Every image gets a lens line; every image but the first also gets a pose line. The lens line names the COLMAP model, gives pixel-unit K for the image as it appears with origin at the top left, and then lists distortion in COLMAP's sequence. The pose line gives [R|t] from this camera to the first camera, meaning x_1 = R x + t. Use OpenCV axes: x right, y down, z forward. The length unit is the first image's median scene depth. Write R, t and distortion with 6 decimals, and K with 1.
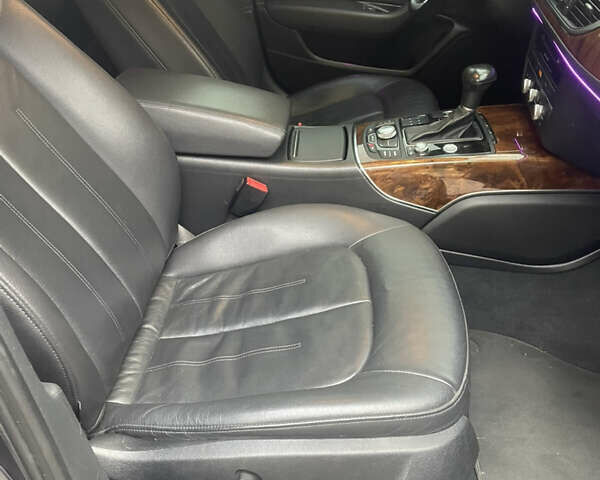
lens RADIAL K [[581.1, 0, 312.3], [0, 581.1, 241.1], [0, 0, 1]] dist [0.087662, -0.127783]
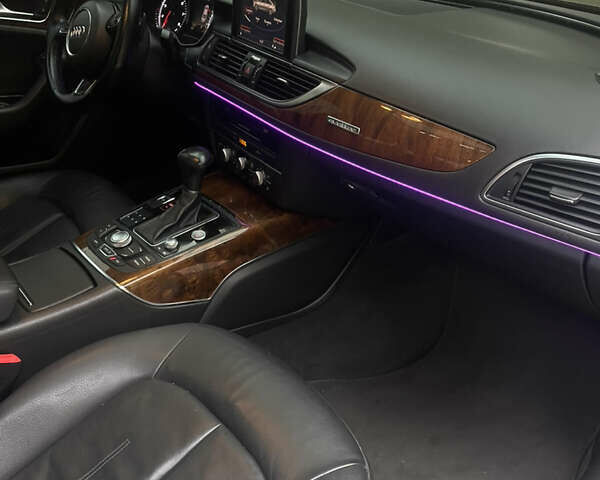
lens RADIAL K [[581.1, 0, 312.3], [0, 581.1, 241.1], [0, 0, 1]] dist [0.087662, -0.127783]
pose [[0.744406, -0.332268, 0.579188, -0.189769], [0.372160, 0.926639, 0.053272, -0.129782], [-0.554398, 0.175895, 0.813452, 0.104133]]
